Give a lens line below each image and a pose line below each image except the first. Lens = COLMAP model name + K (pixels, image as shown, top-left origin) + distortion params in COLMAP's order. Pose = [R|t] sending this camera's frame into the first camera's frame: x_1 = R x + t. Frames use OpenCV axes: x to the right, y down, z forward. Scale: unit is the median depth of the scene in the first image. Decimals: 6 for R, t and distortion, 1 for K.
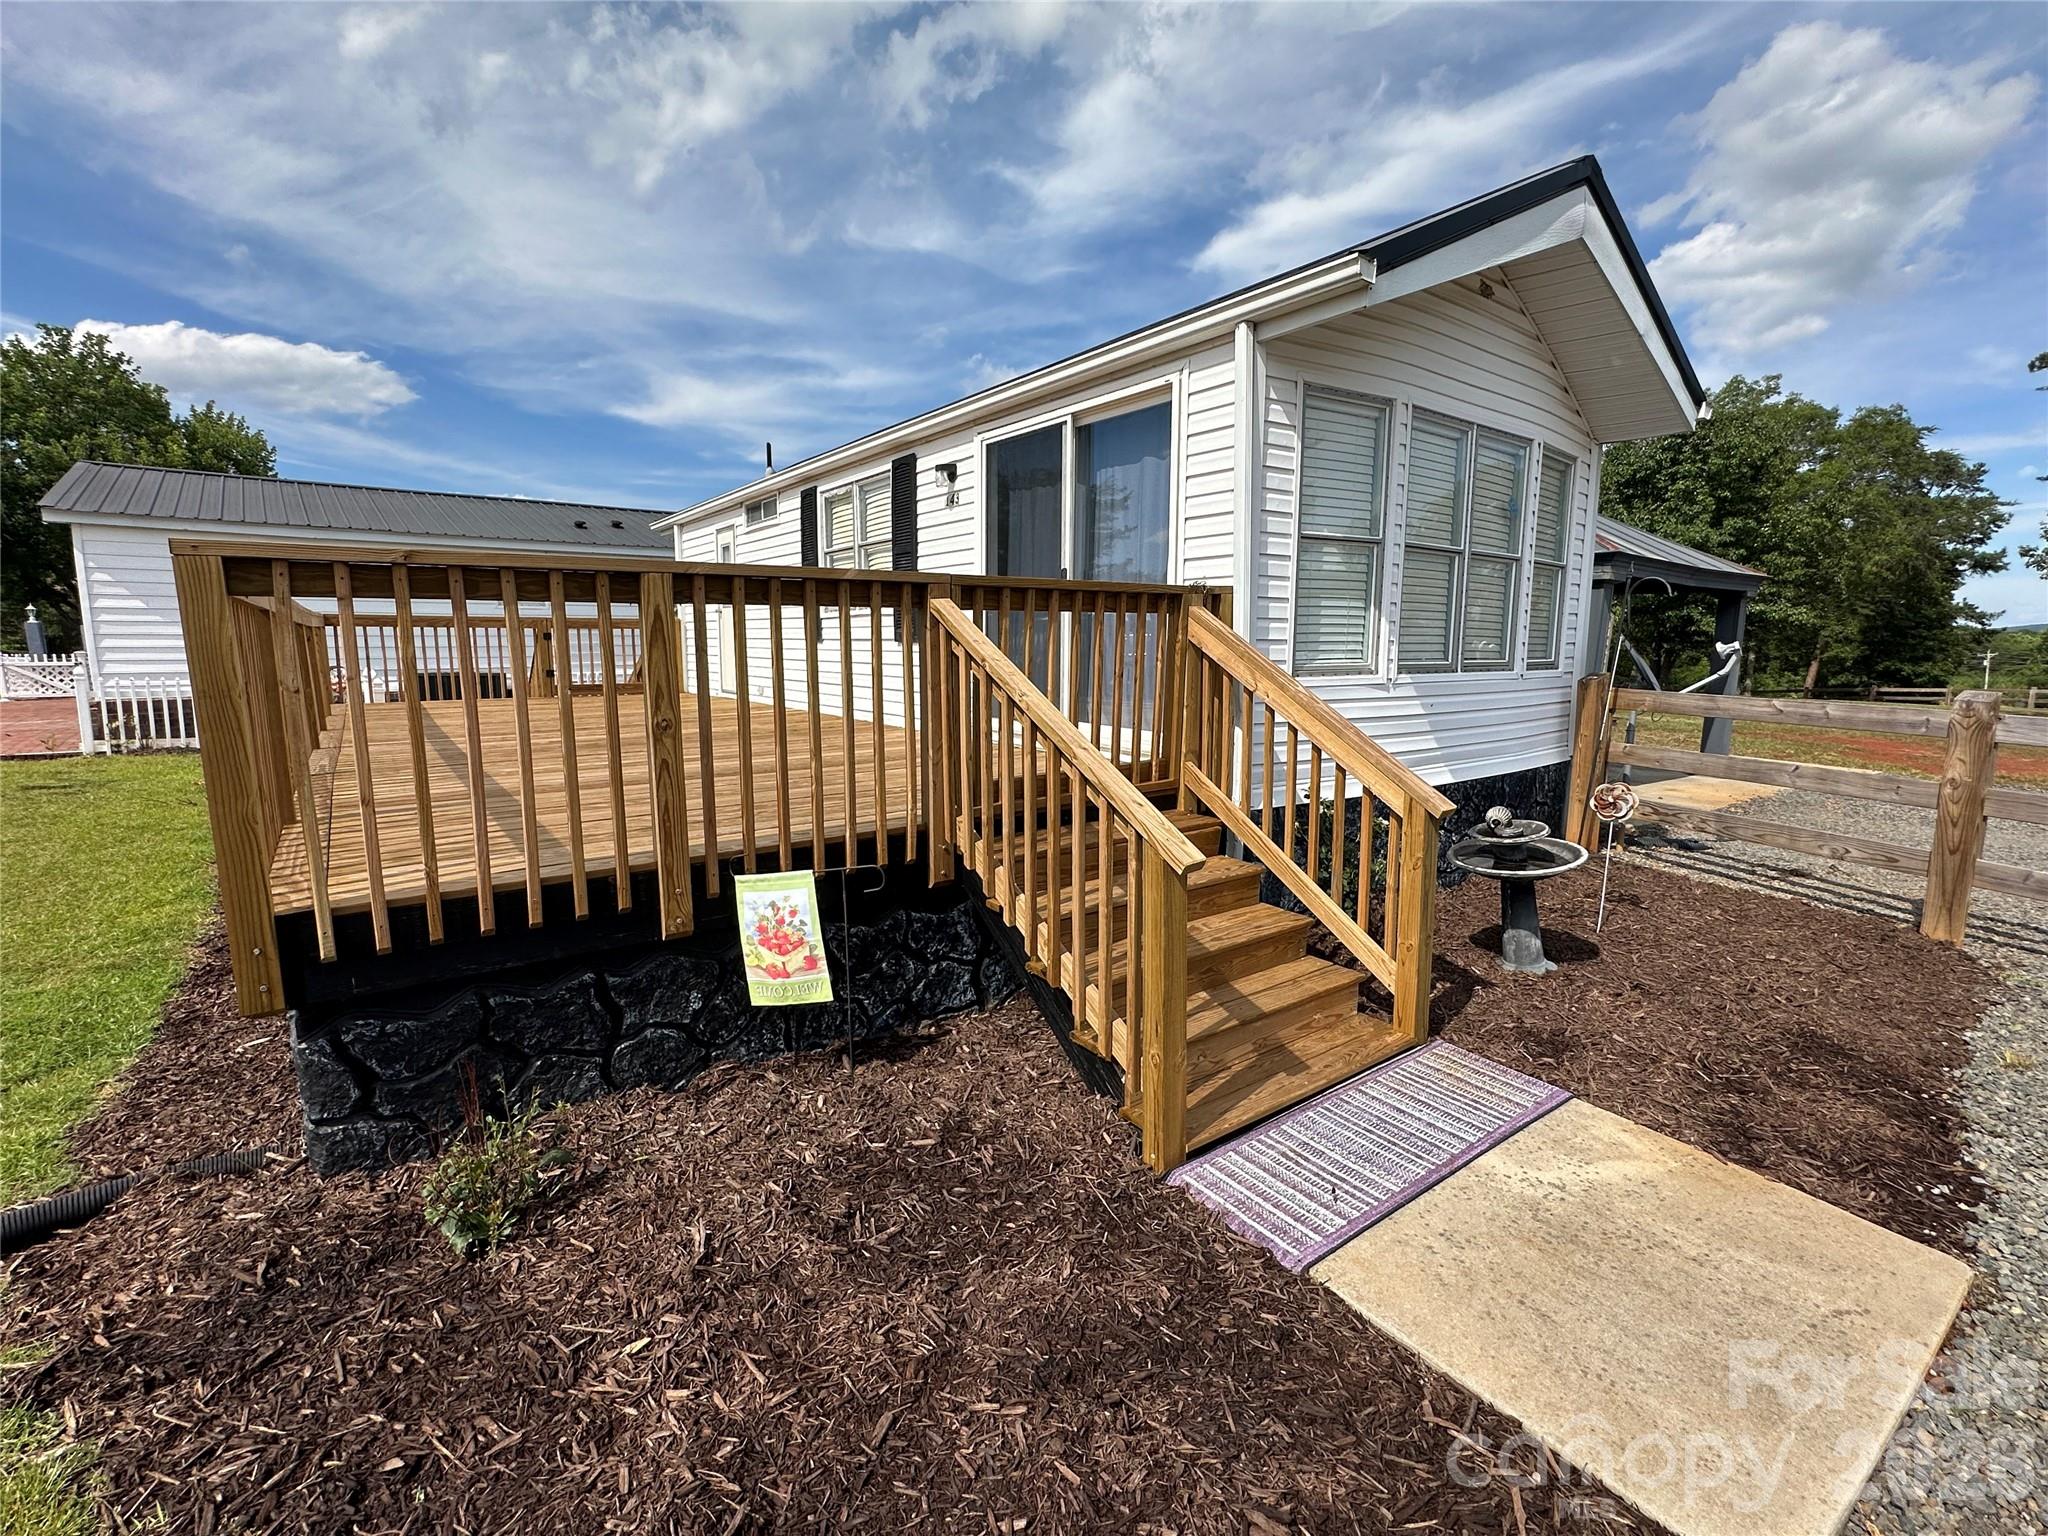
lens RADIAL K [[897.5, 0, 1022.2], [0, 897.5, 761.6], [0, 0, 1]] dist [0.000103, 0.000377]
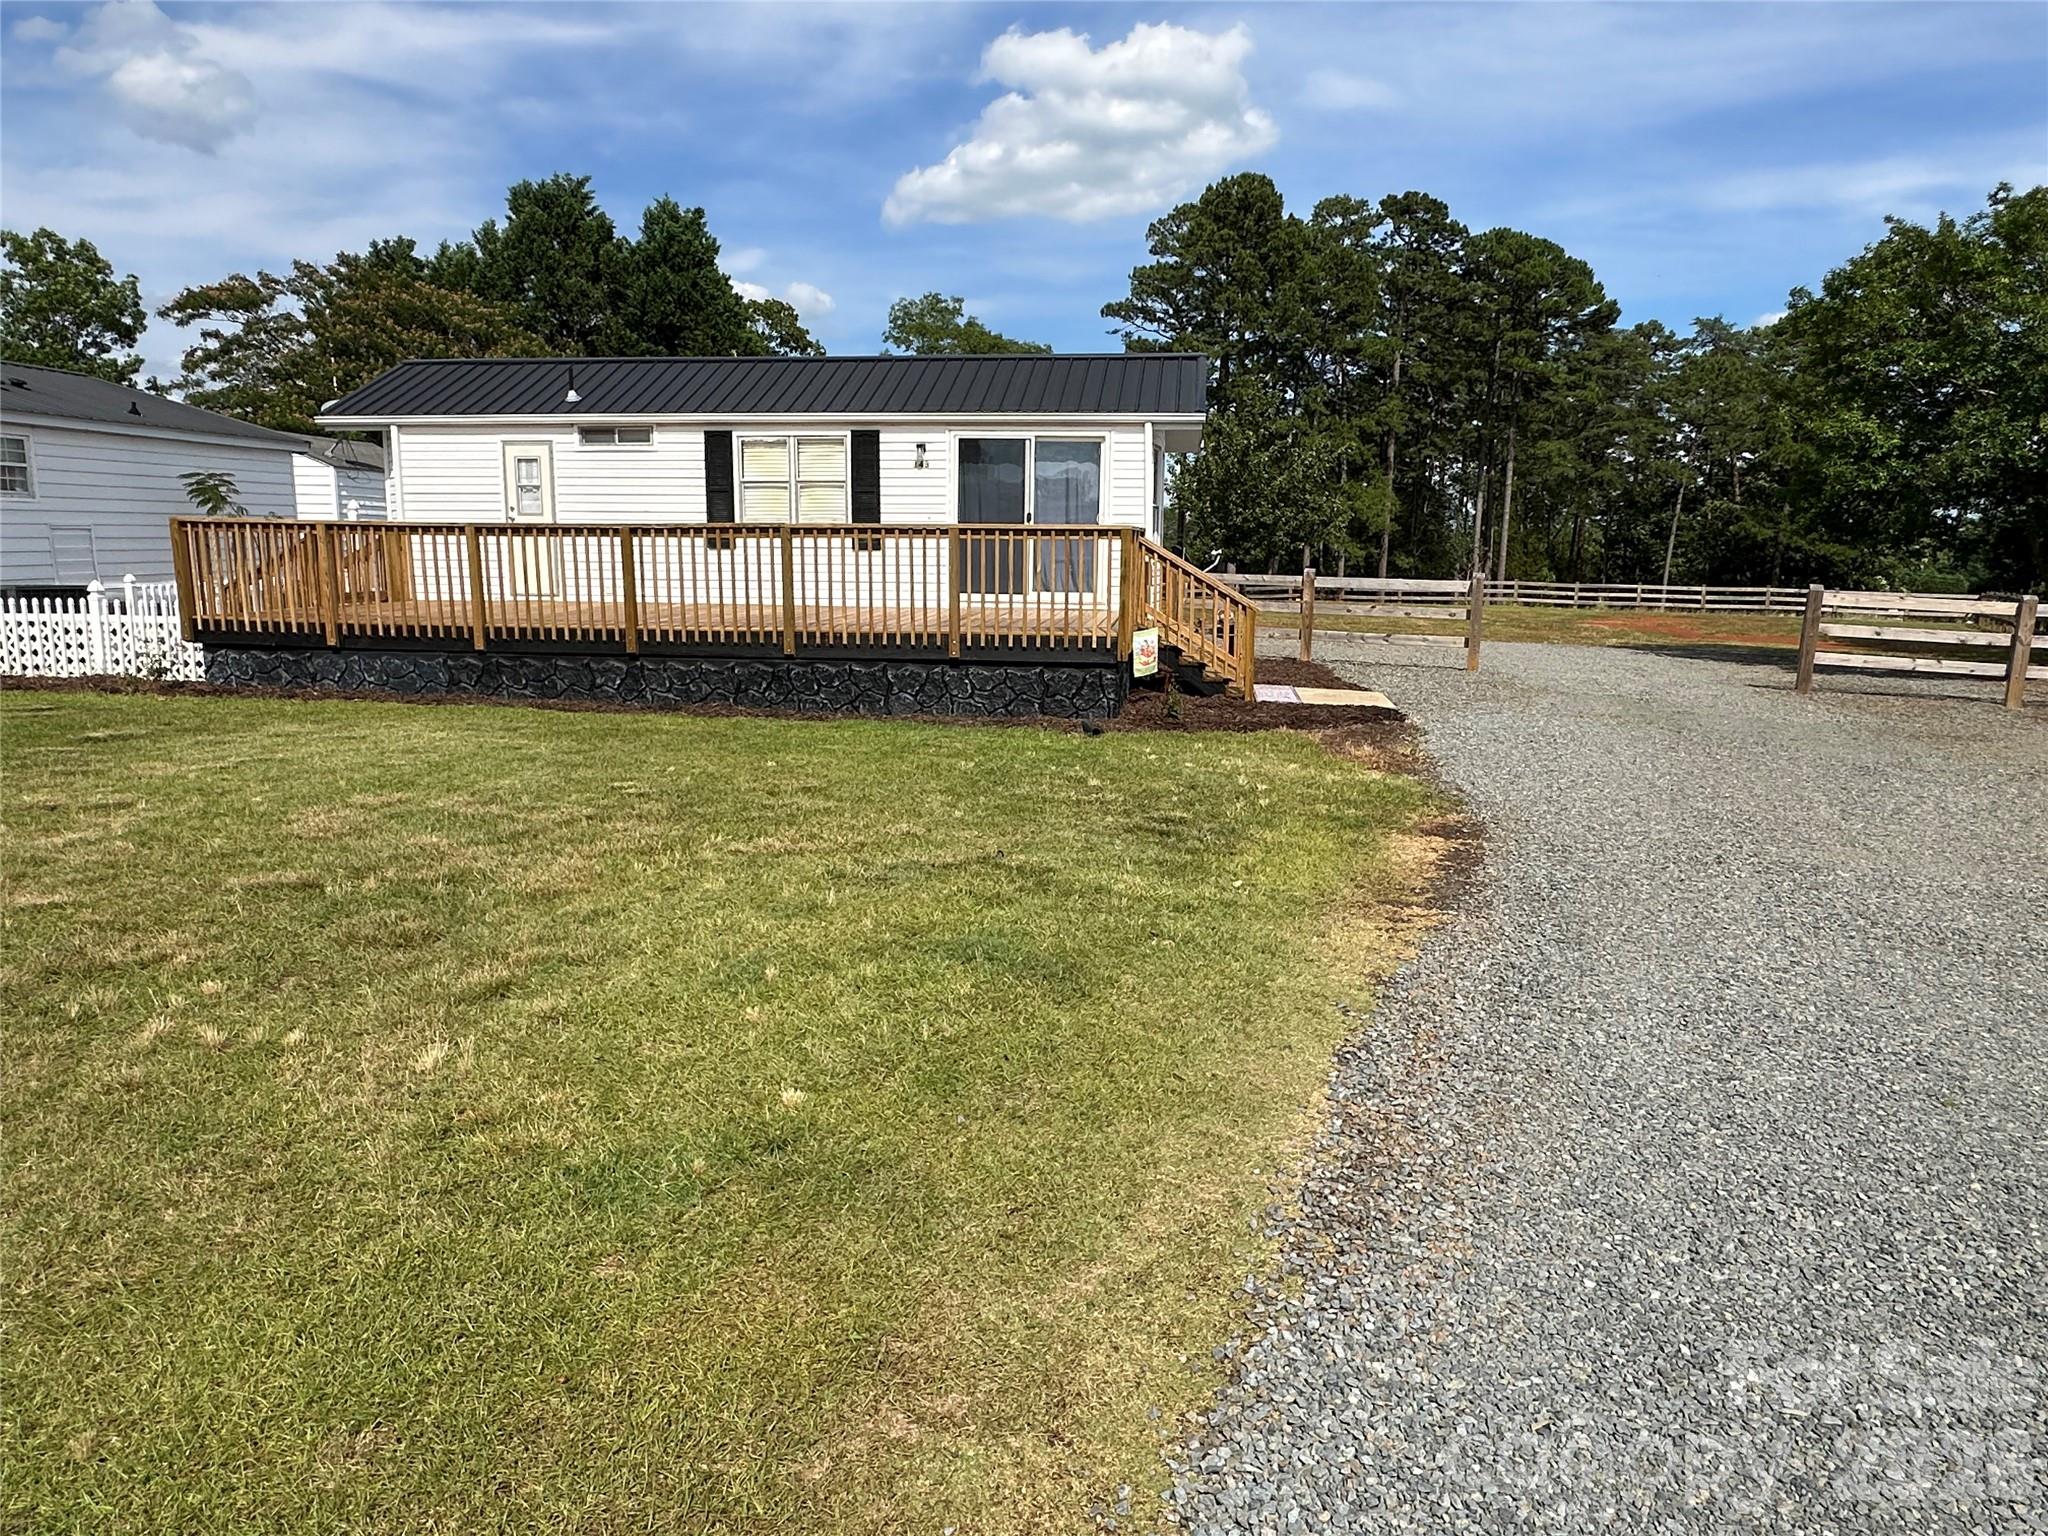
lens RADIAL K [[1191.2, 0, 1026.0], [0, 1191.2, 729.8], [0, 0, 1]] dist [0.003101, 0.000042]
pose [[0.691860, -0.114520, 0.712892, -1.540272], [0.093532, 0.993238, 0.068782, 0.065512], [-0.715948, 0.019091, 0.697893, -0.668848]]
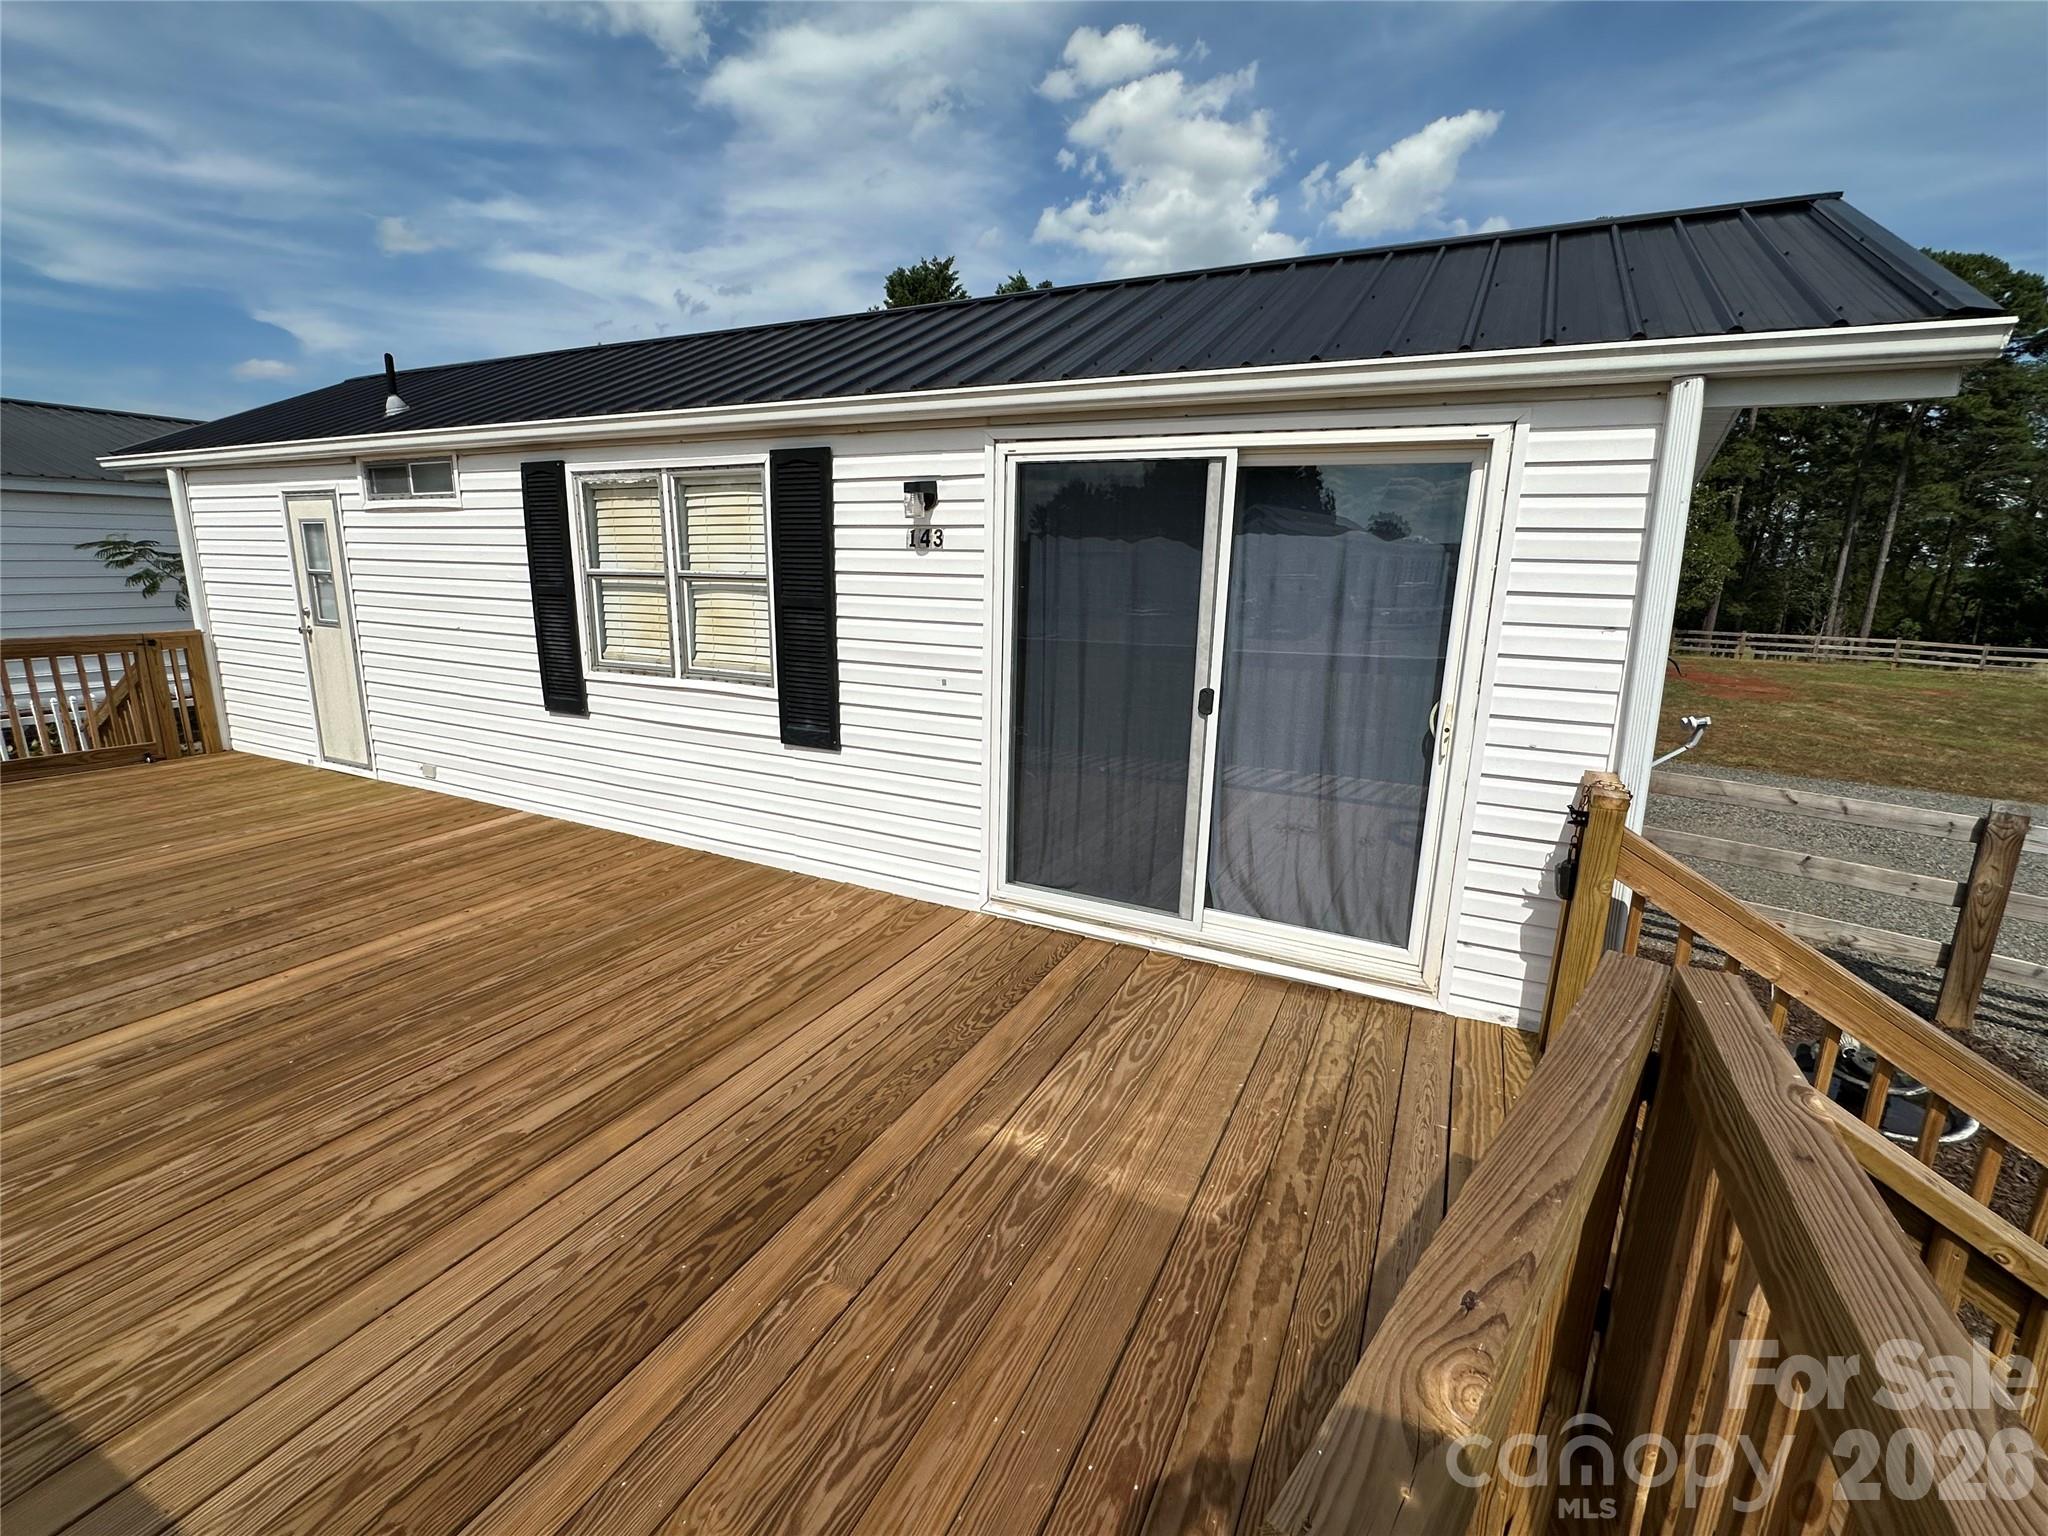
lens RADIAL K [[897.5, 0, 1022.2], [0, 897.5, 761.6], [0, 0, 1]] dist [0.000103, 0.000377]
pose [[0.893663, -0.081551, 0.441267, -0.293866], [0.044253, 0.994570, 0.094187, -0.187629], [-0.446552, -0.064644, 0.892419, 0.394556]]
